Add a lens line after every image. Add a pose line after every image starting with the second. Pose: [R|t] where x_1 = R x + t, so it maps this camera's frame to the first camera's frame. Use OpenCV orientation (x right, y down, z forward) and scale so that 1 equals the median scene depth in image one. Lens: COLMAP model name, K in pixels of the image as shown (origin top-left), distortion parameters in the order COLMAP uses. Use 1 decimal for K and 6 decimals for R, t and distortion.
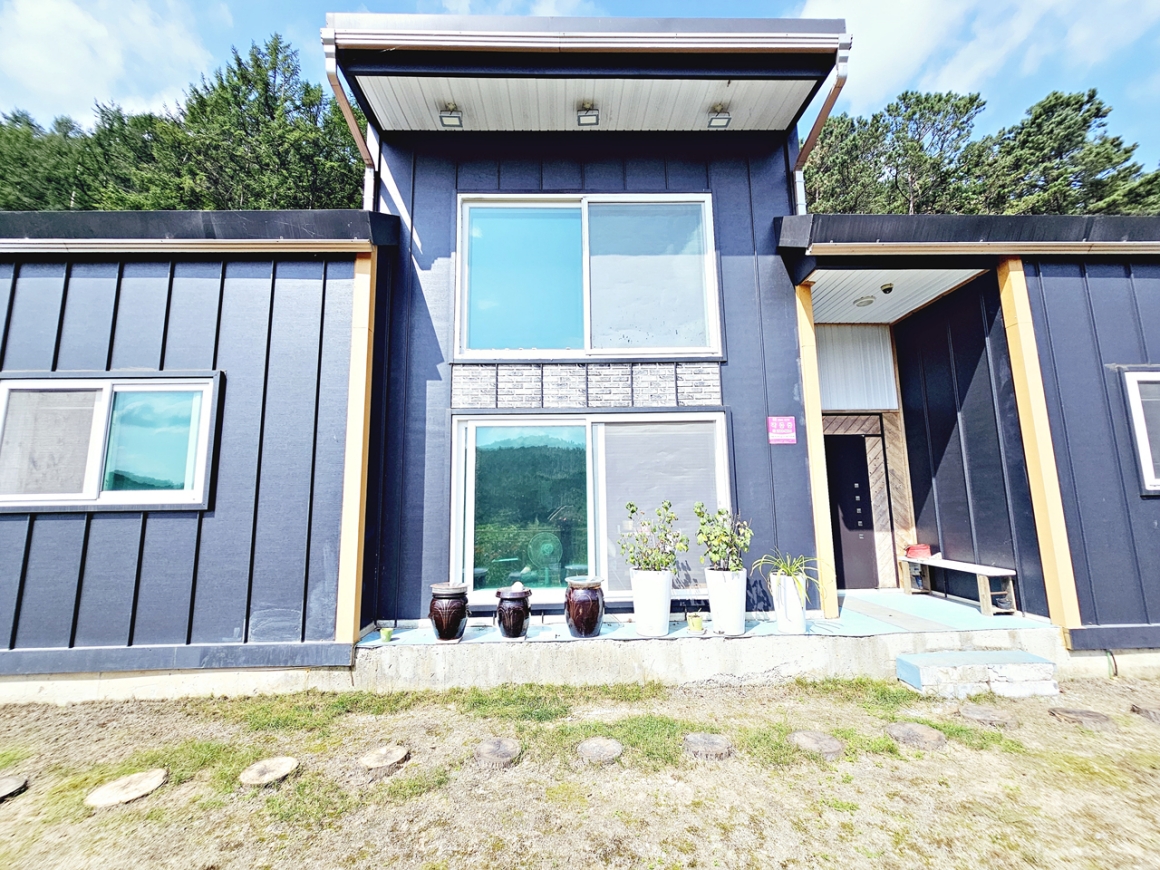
lens RADIAL K [[479.6, 0, 587.2], [0, 479.6, 441.6], [0, 0, 1]] dist [0.000374, 0.000037]
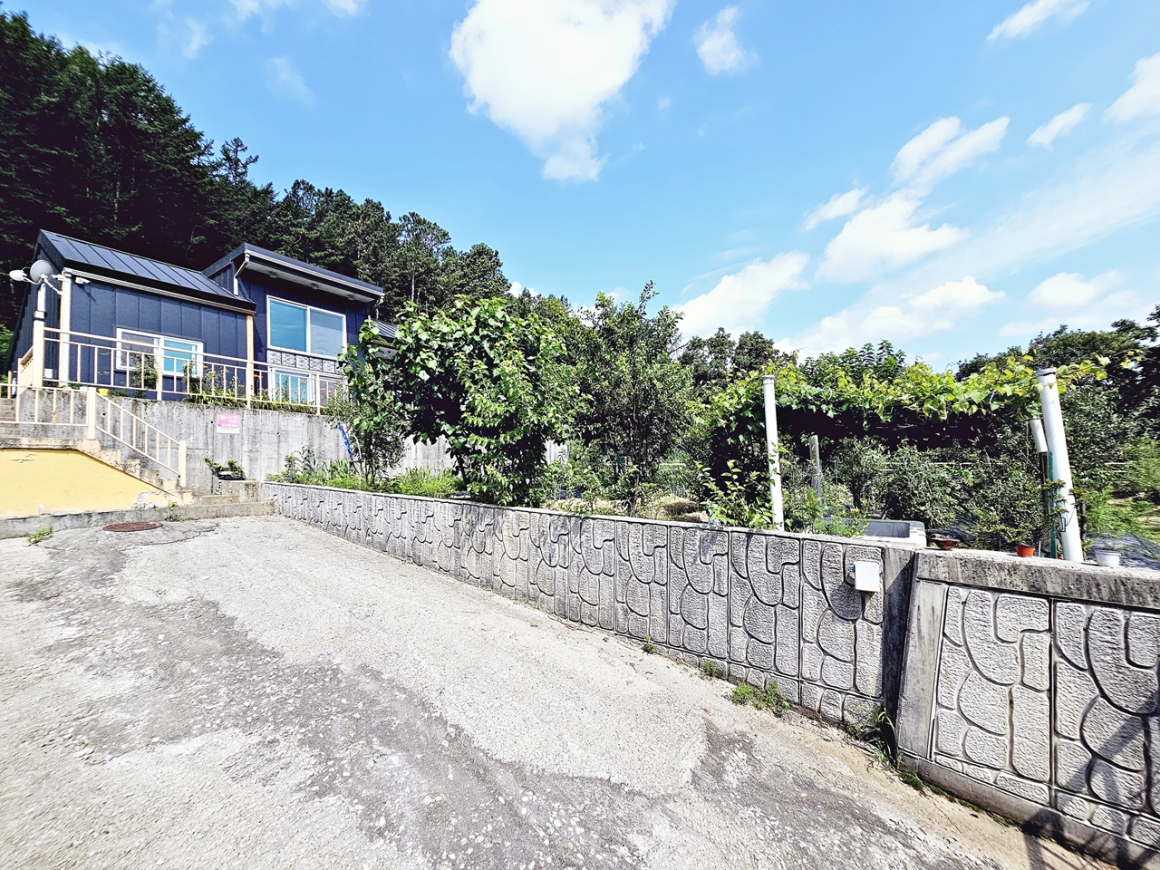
lens RADIAL K [[462.4, 0, 577.3], [0, 462.4, 438.8], [0, 0, 1]] dist [0.000517, 0.000150]
pose [[0.592009, 0.048298, 0.804483, -1.542994], [-0.051525, 0.998429, -0.022025, 0.410834], [-0.804283, -0.028412, 0.593567, -2.622265]]
